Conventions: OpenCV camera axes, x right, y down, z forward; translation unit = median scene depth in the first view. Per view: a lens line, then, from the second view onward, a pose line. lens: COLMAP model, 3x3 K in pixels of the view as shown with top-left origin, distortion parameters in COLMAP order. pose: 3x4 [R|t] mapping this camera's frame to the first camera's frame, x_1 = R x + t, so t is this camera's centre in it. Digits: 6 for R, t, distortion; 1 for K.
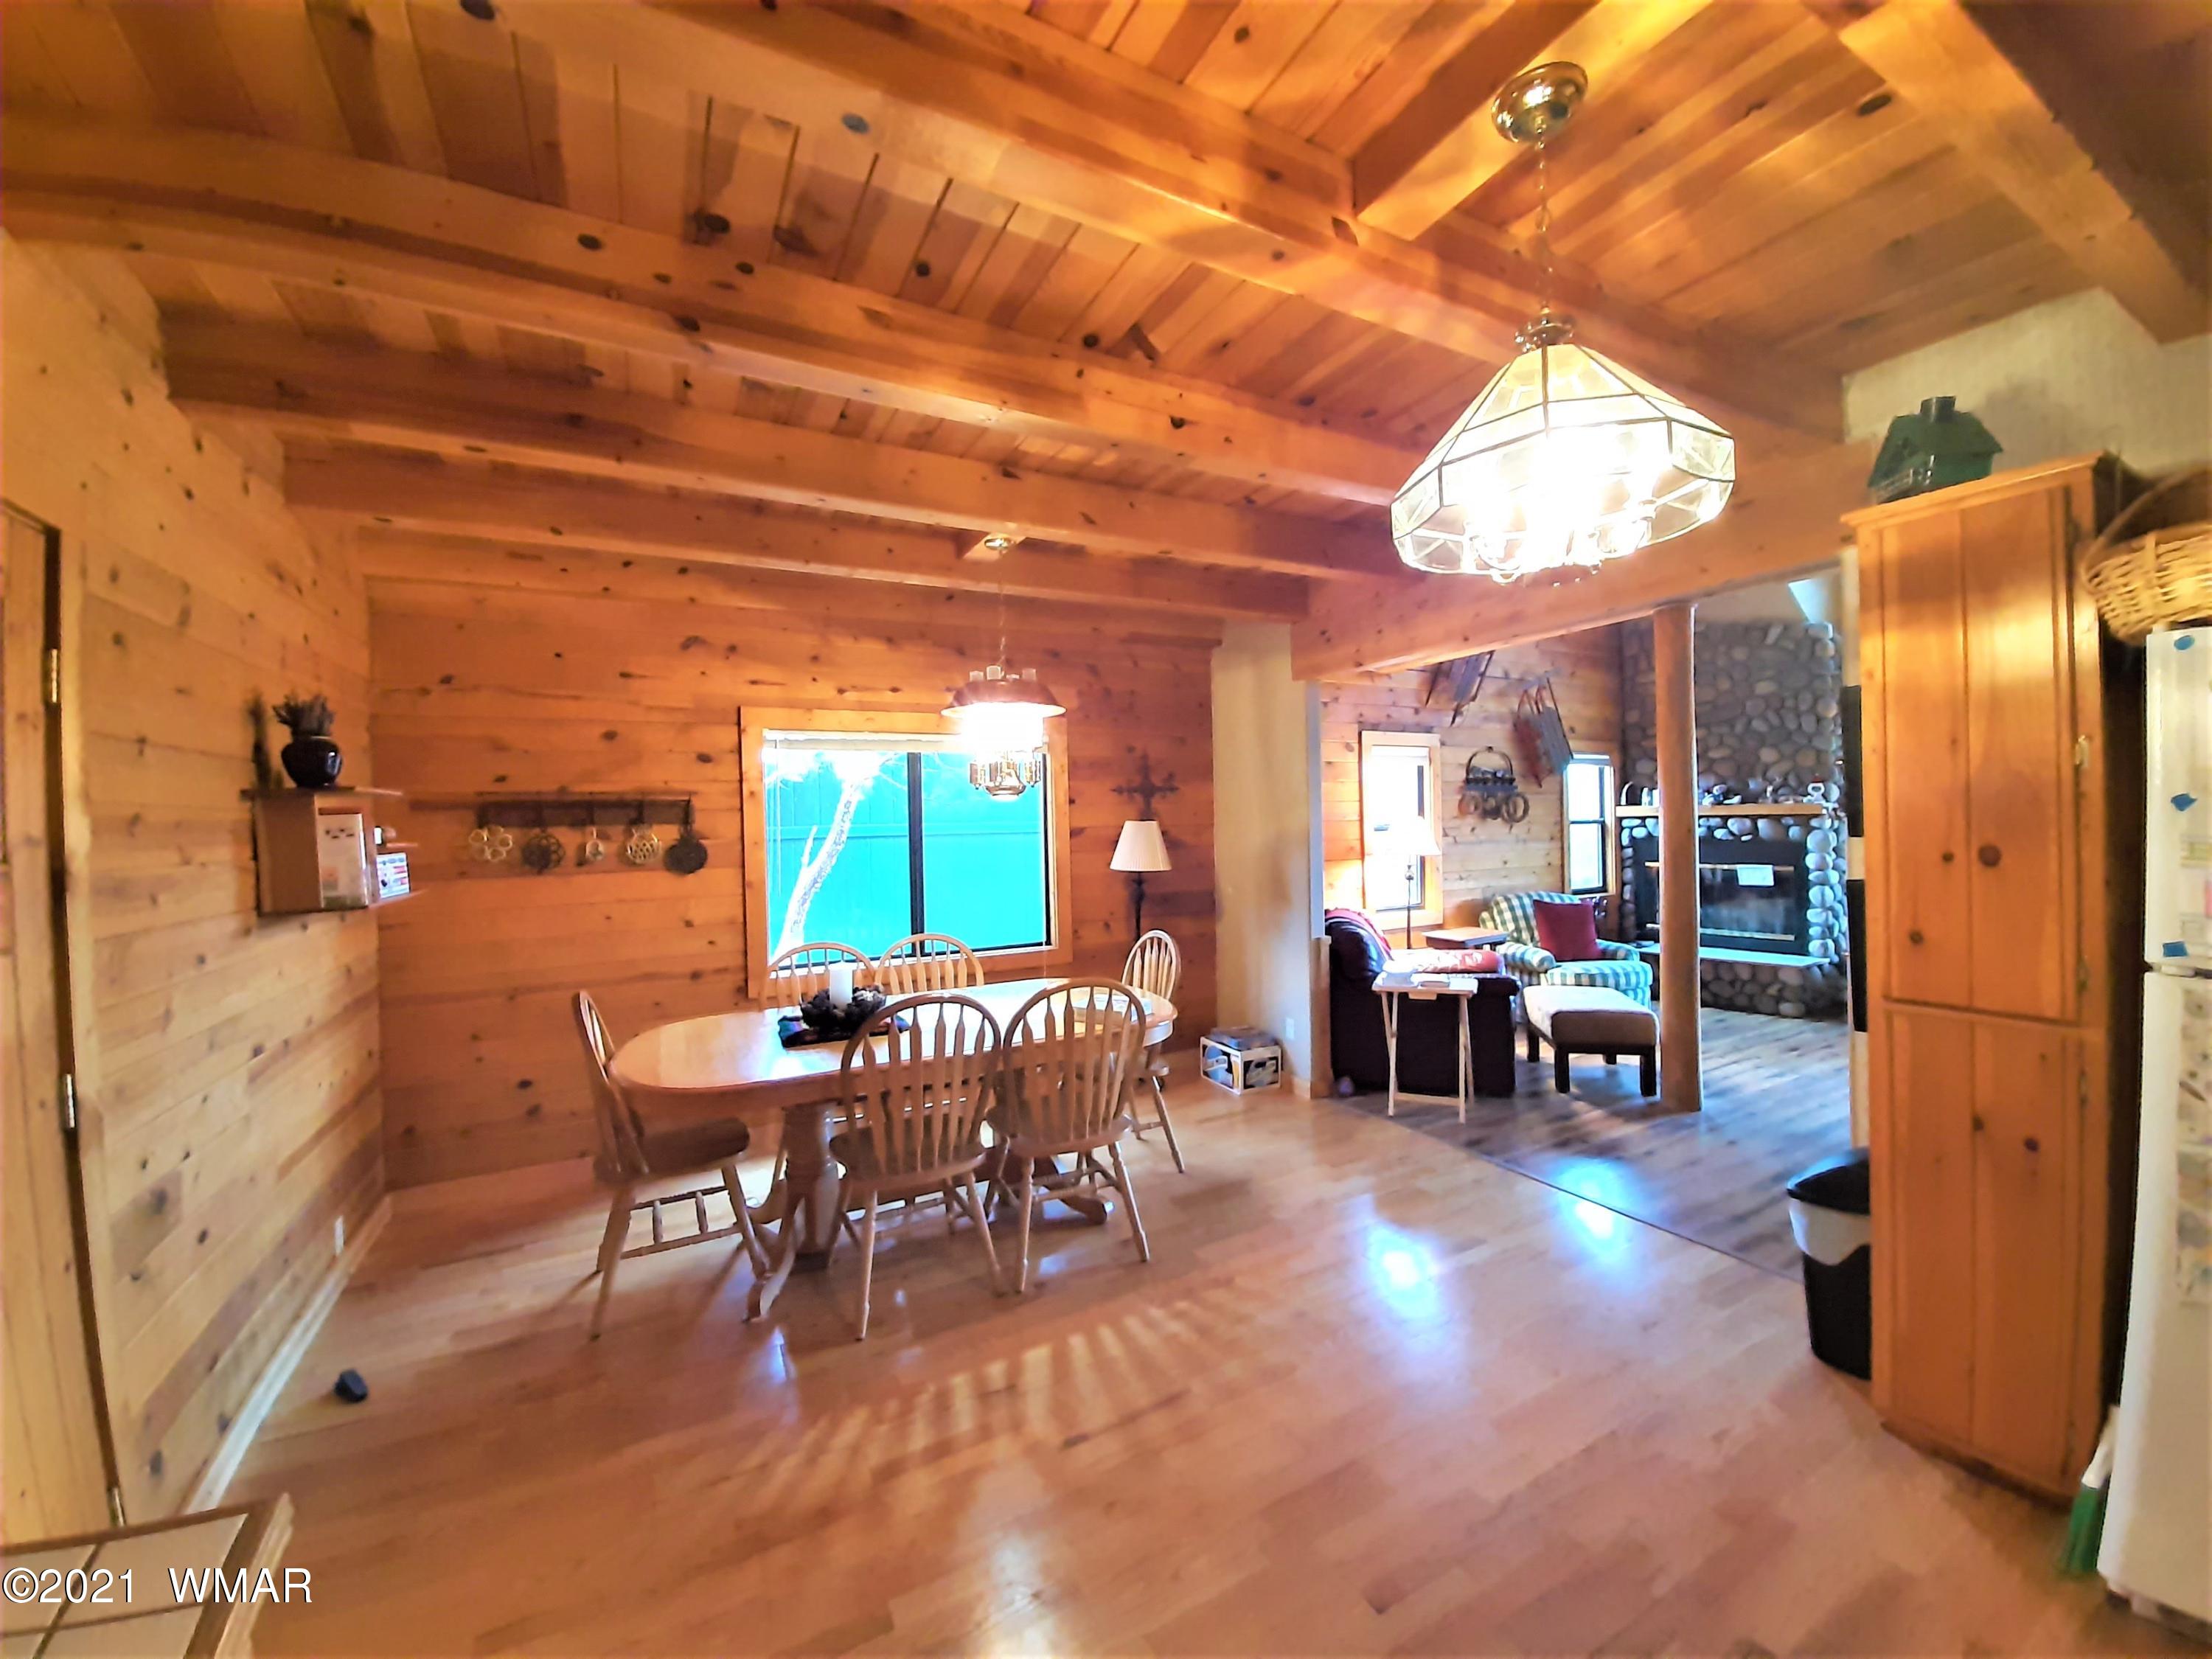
lens RADIAL K [[865.0, 0, 1119.7], [0, 865.0, 819.8], [0, 0, 1]] dist [0.006194, -0.012193]
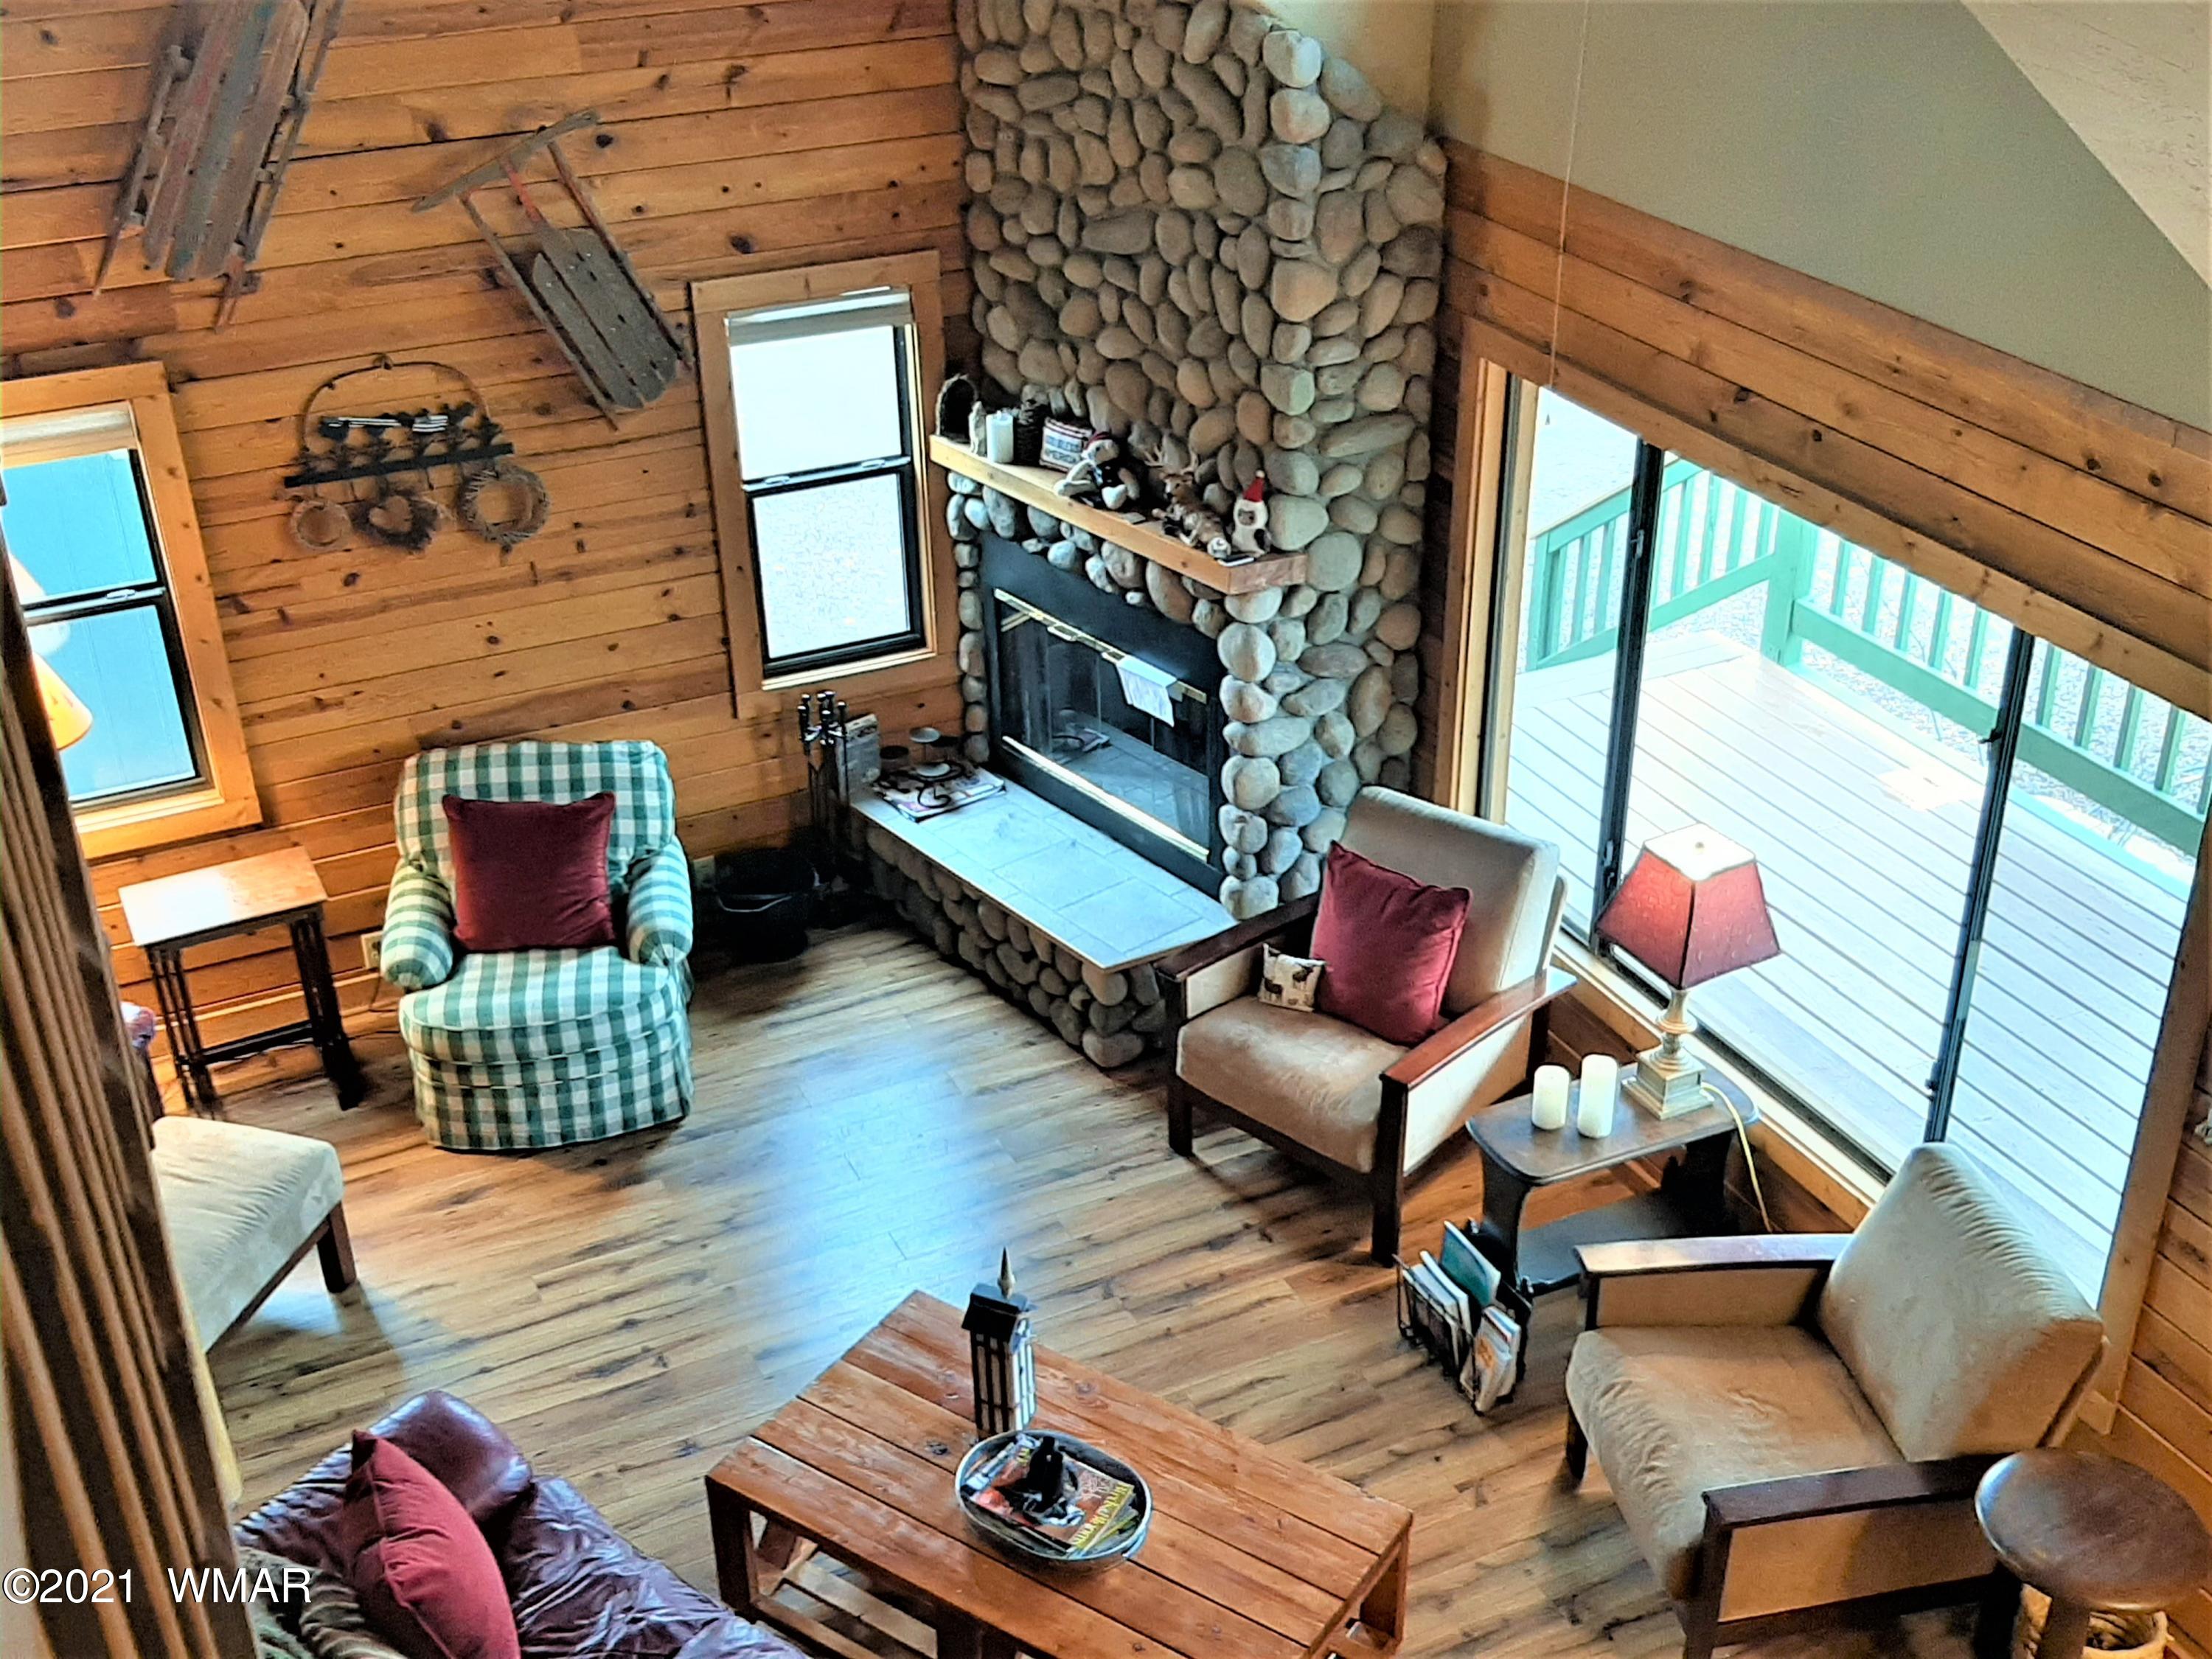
lens RADIAL K [[2434.5, 0, 1139.4], [0, 2434.5, 834.7], [0, 0, 1]] dist [0.185538, -0.557841]
pose [[0.998781, 0.033036, -0.036680, 1.368427], [-0.011222, 0.875549, 0.482999, -0.707730], [0.048072, -0.481999, 0.874852, 0.053430]]
